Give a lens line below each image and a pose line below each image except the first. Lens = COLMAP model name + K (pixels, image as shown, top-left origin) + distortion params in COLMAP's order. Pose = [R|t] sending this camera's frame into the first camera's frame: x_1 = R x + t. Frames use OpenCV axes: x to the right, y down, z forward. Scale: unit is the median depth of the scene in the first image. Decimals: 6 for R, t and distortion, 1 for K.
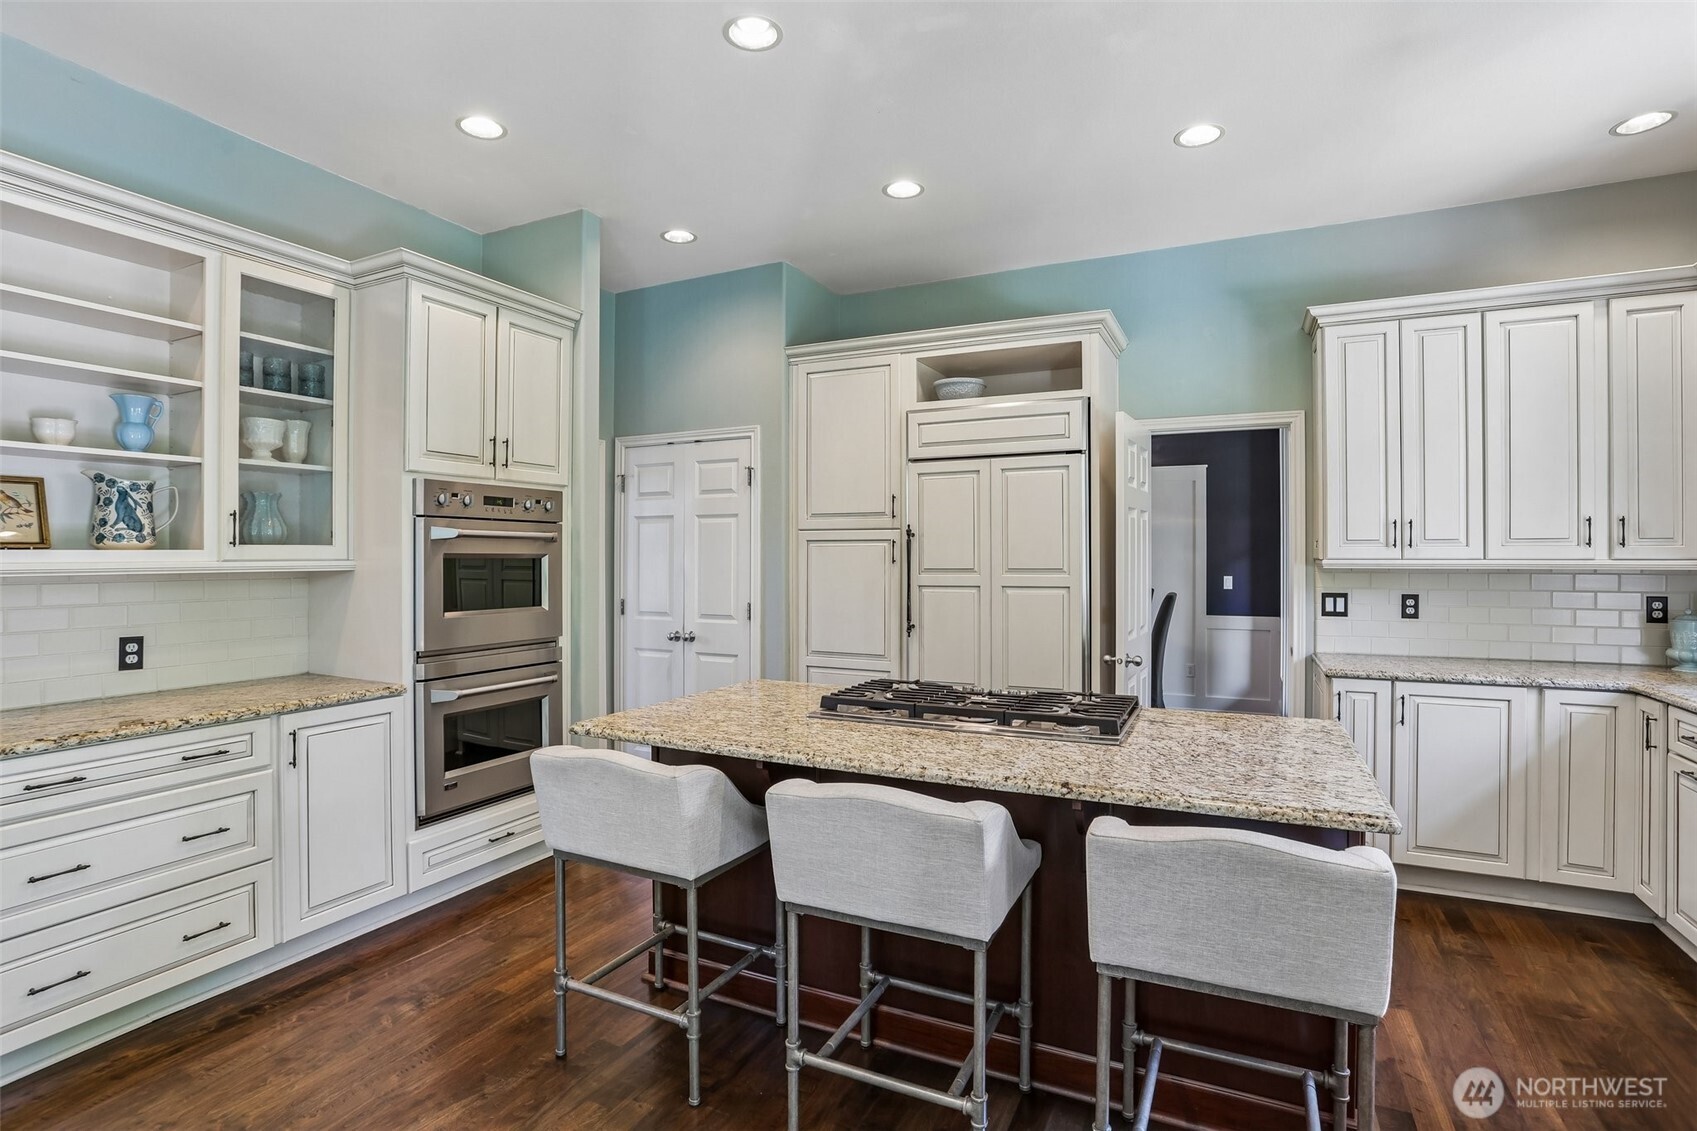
lens RADIAL K [[825.7, 0, 845.9], [0, 825.7, 556.2], [0, 0, 1]] dist [-0.081655, 0.037017]
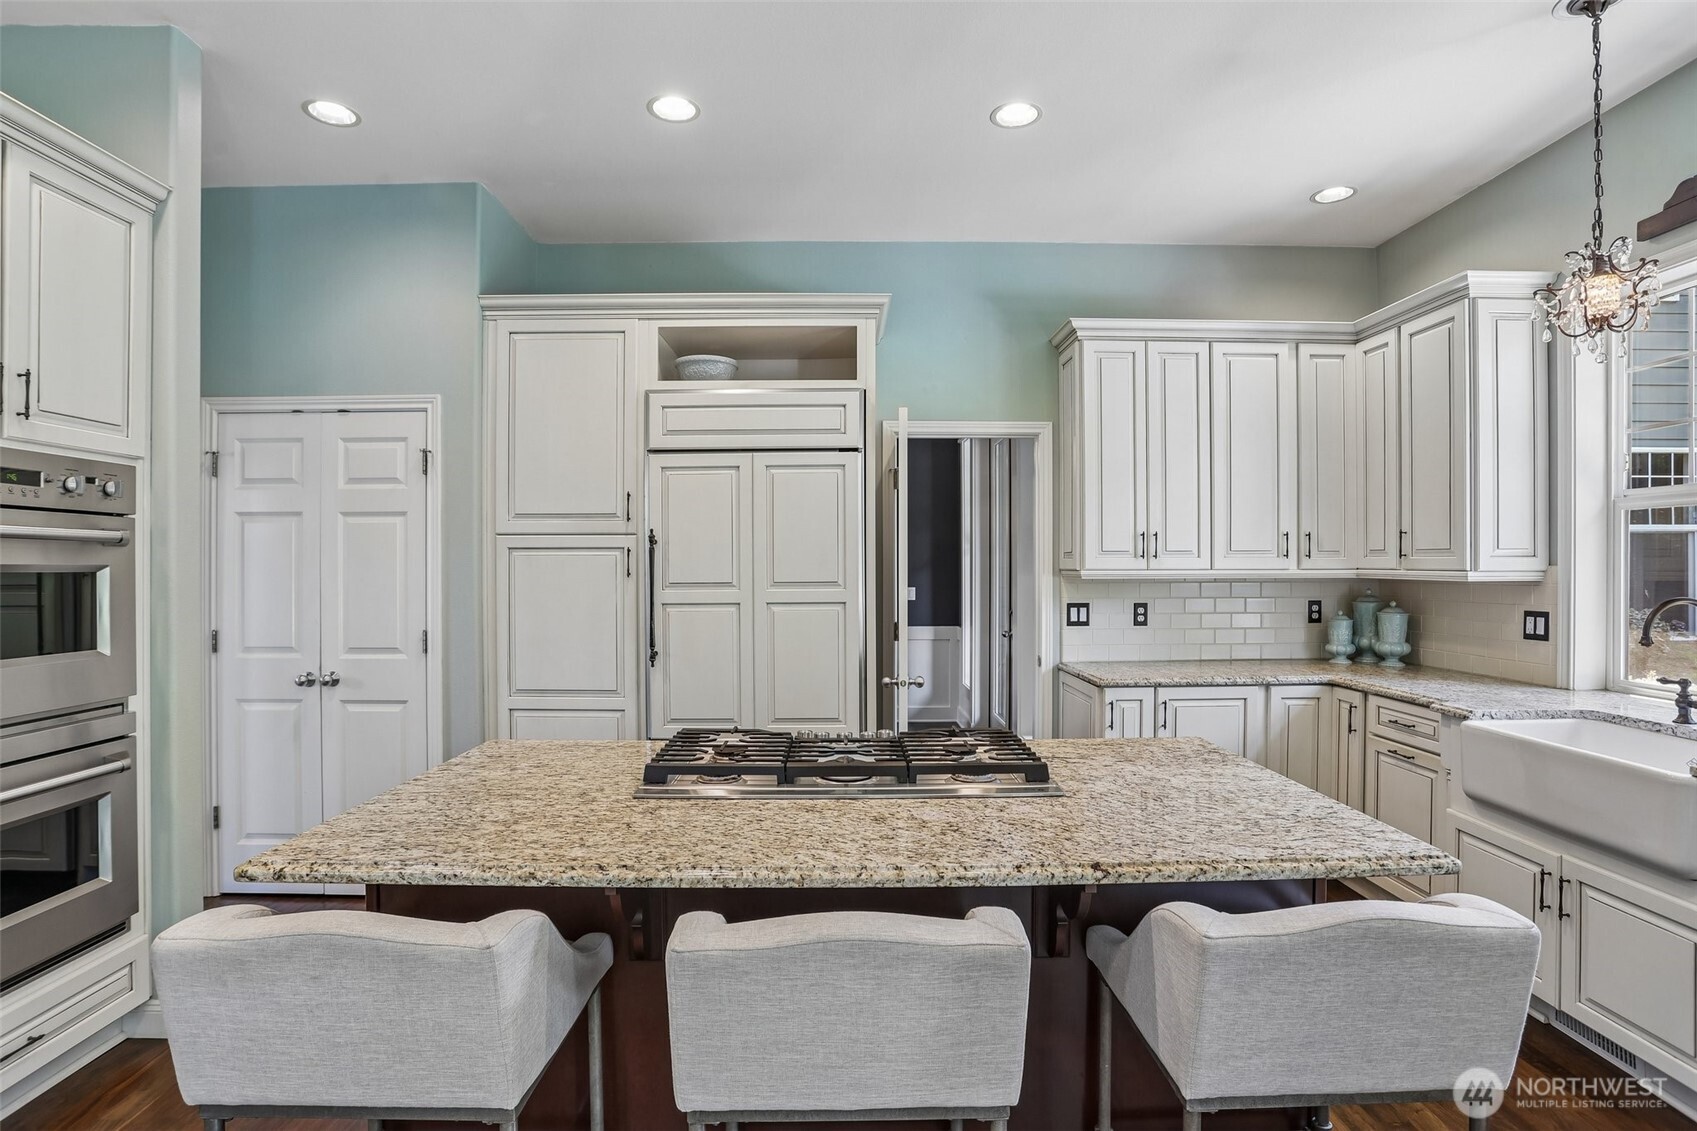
lens RADIAL K [[838.2, 0, 849.6], [0, 838.2, 571.0], [0, 0, 1]] dist [-0.082374, 0.038253]
pose [[0.893353, -0.003619, 0.449341, -0.132865], [0.002046, 0.999990, 0.003986, 0.000379], [-0.449351, -0.002642, 0.893351, 0.195645]]
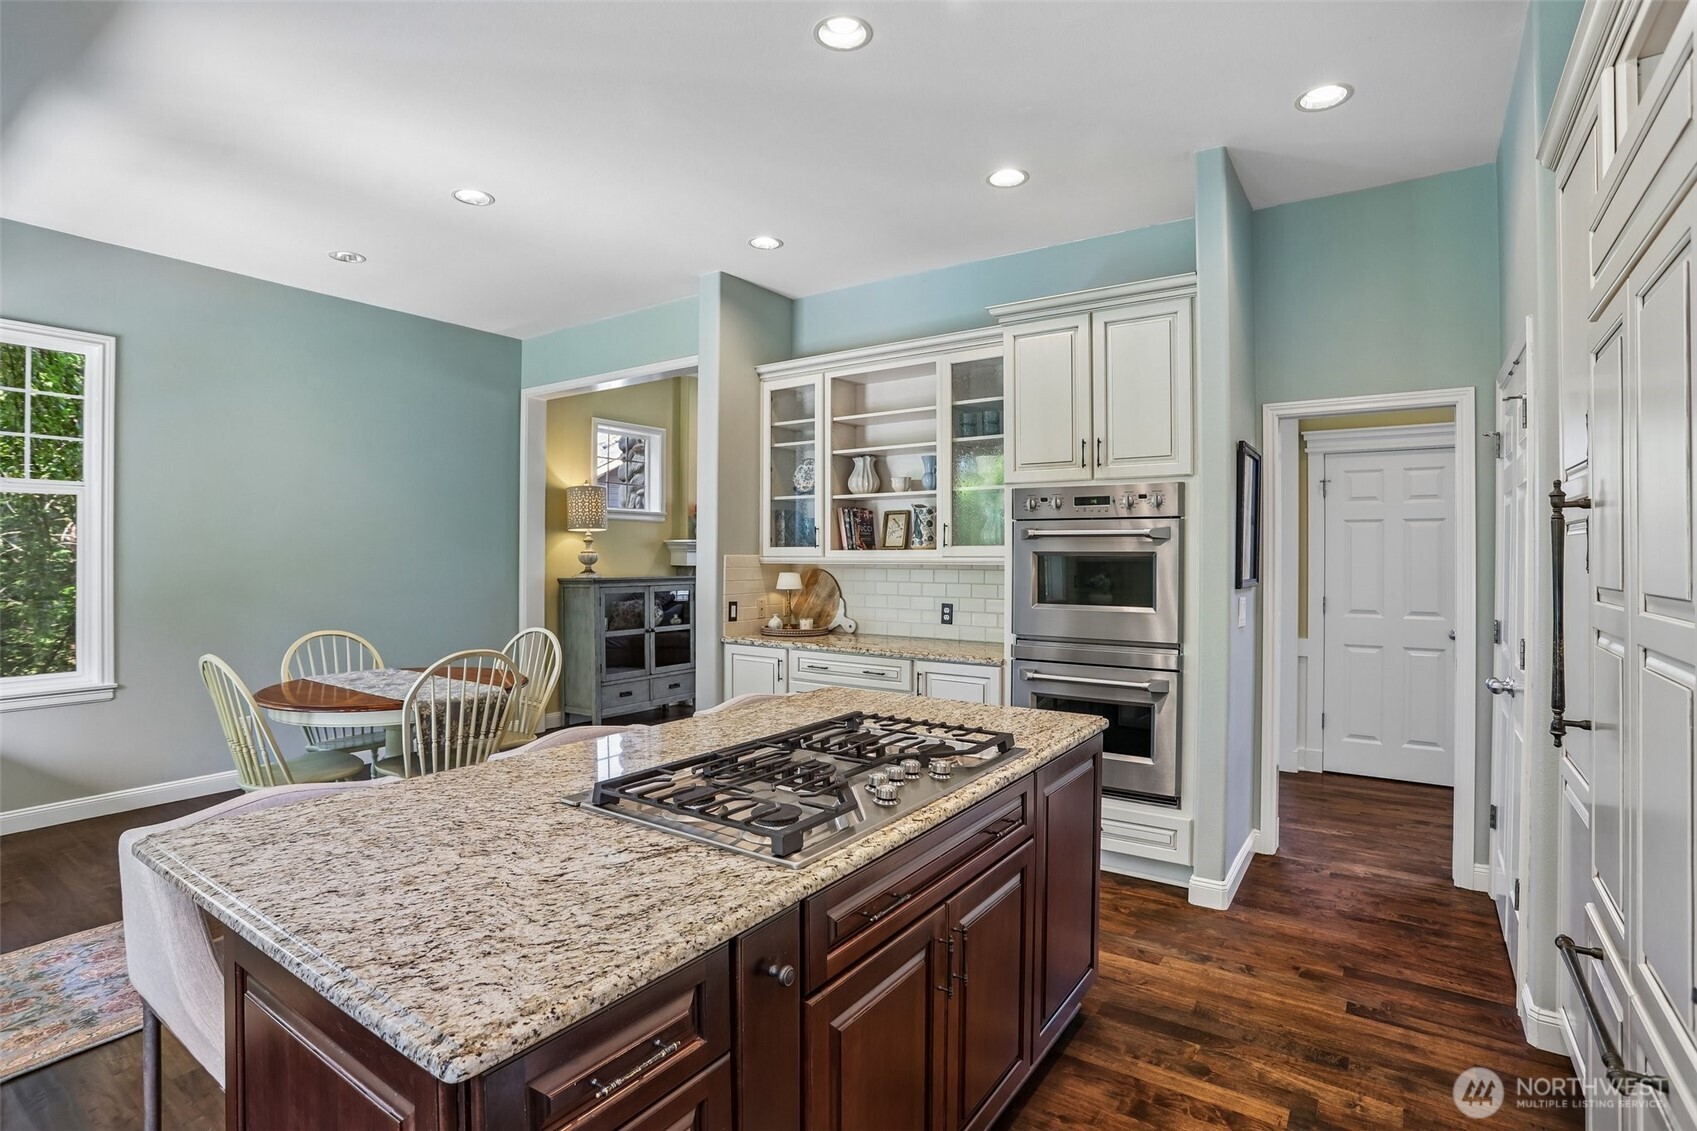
lens RADIAL K [[825.7, 0, 845.9], [0, 825.7, 556.2], [0, 0, 1]] dist [-0.081655, 0.037017]
pose [[-0.154241, 0.002216, -0.988031, 0.582161], [-0.002153, 0.999994, 0.002579, 0.000649], [0.988031, 0.002525, -0.154236, 0.773256]]
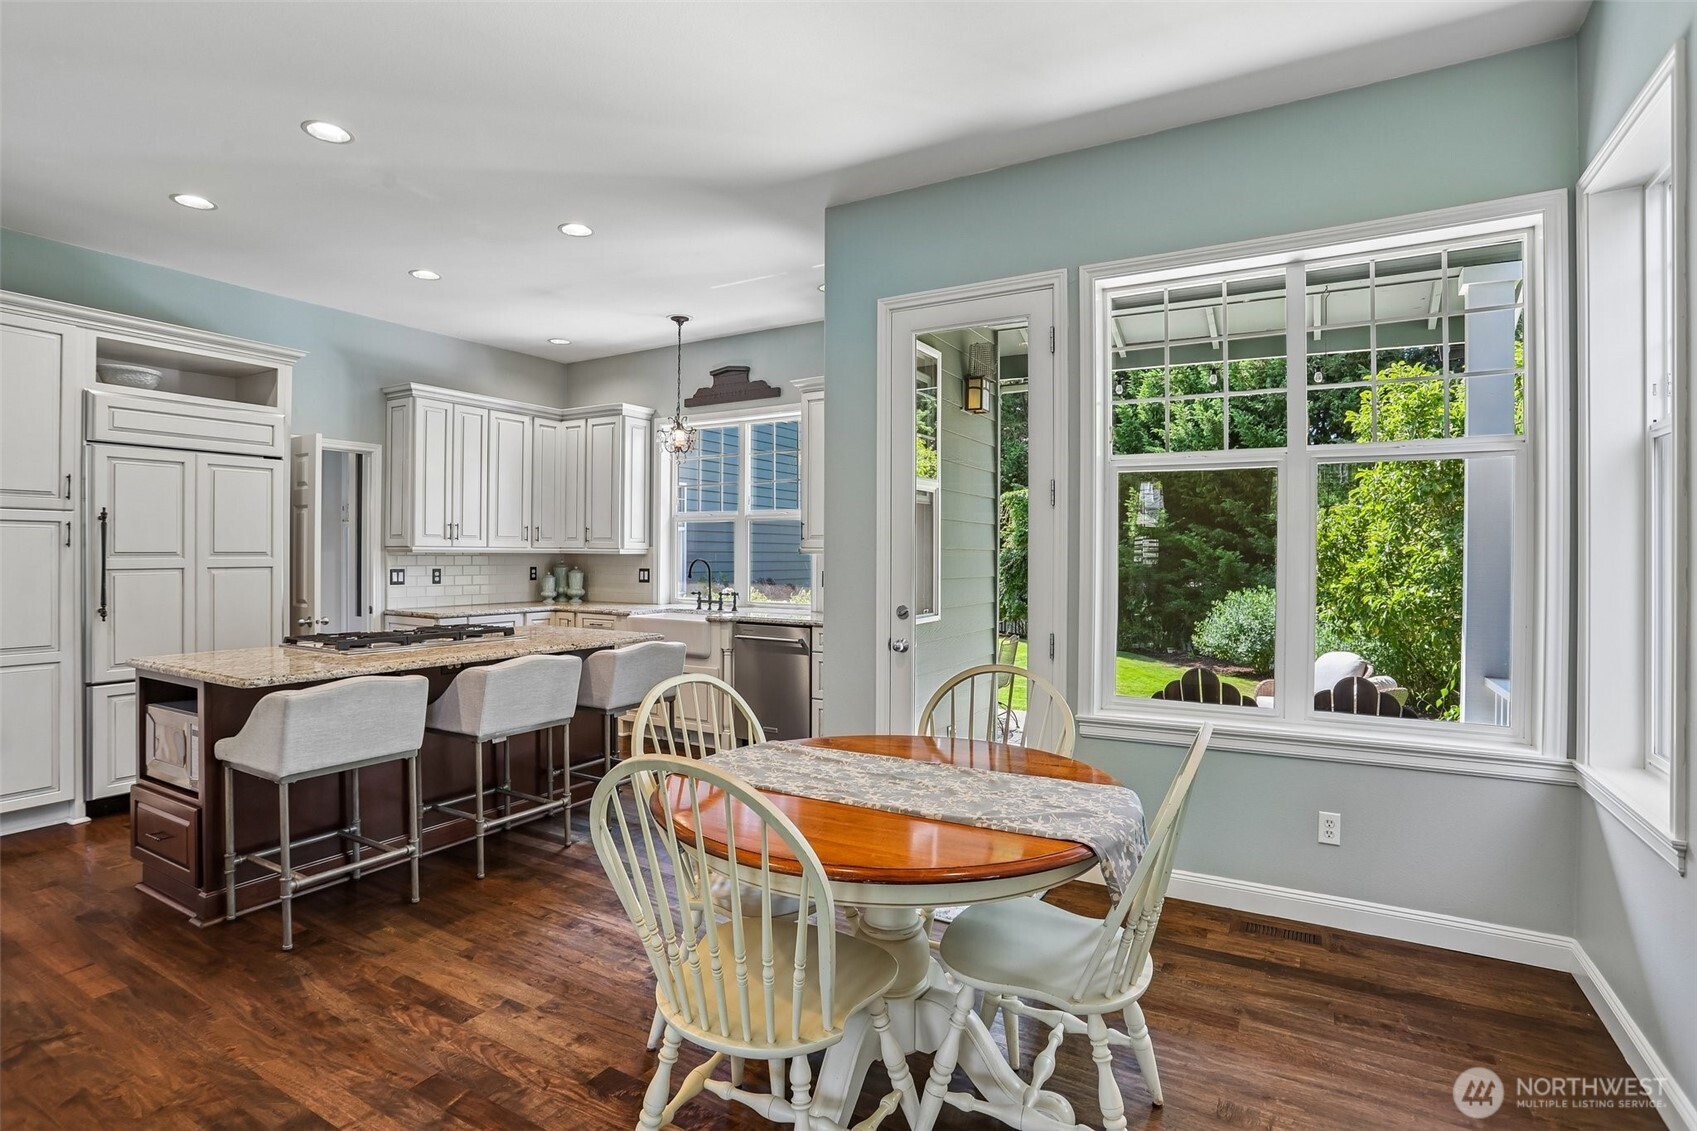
lens RADIAL K [[825.7, 0, 845.9], [0, 825.7, 556.2], [0, 0, 1]] dist [-0.081655, 0.037017]
pose [[0.073819, -0.001074, 0.997271, -0.887519], [-0.004798, 0.999987, 0.001432, 0.015797], [-0.997260, -0.004891, 0.073813, 0.050056]]
